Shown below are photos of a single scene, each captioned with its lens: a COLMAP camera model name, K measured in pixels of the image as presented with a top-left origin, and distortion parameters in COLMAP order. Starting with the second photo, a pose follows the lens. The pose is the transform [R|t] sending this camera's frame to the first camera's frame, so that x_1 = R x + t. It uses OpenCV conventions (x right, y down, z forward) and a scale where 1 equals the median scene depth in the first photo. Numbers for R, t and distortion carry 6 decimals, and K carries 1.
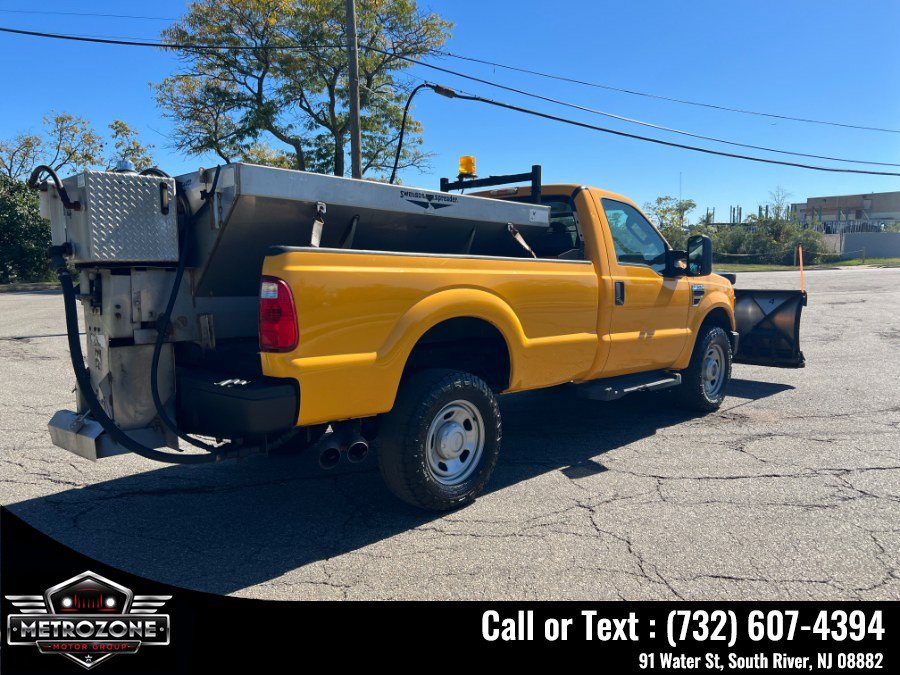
lens RADIAL K [[697.3, 0, 443.9], [0, 697.3, 361.7], [0, 0, 1]] dist [0.049579, -0.038231]
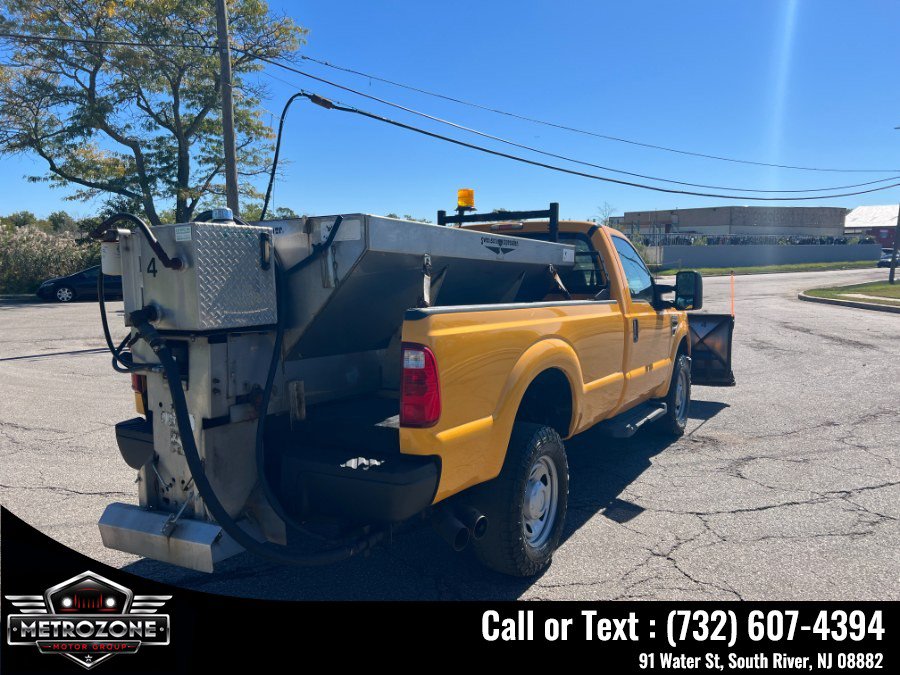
lens RADIAL K [[704.1, 0, 441.7], [0, 704.1, 355.2], [0, 0, 1]] dist [0.069561, -0.069837]
pose [[0.971736, -0.031326, 0.233981, -0.078273], [0.035888, 0.999239, -0.015265, -0.016936], [-0.233325, 0.023231, 0.972121, 0.022201]]
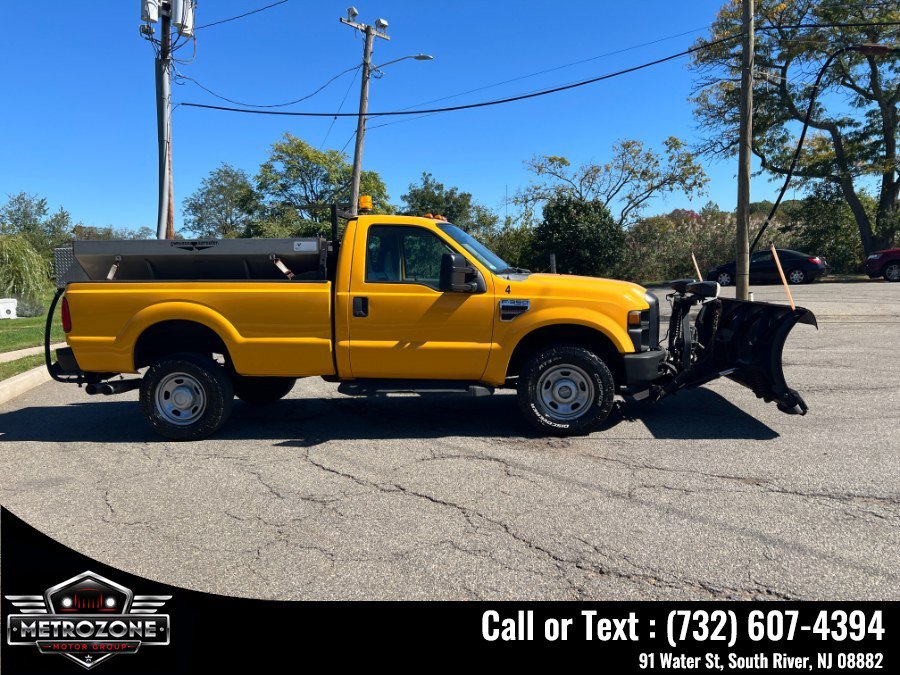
lens RADIAL K [[697.3, 0, 443.9], [0, 697.3, 361.7], [0, 0, 1]] dist [0.049579, -0.038231]
pose [[0.598650, 0.086517, -0.796325, 0.385640], [-0.083747, 0.995462, 0.045195, -0.021181], [0.796621, 0.039634, 0.603178, 0.120885]]
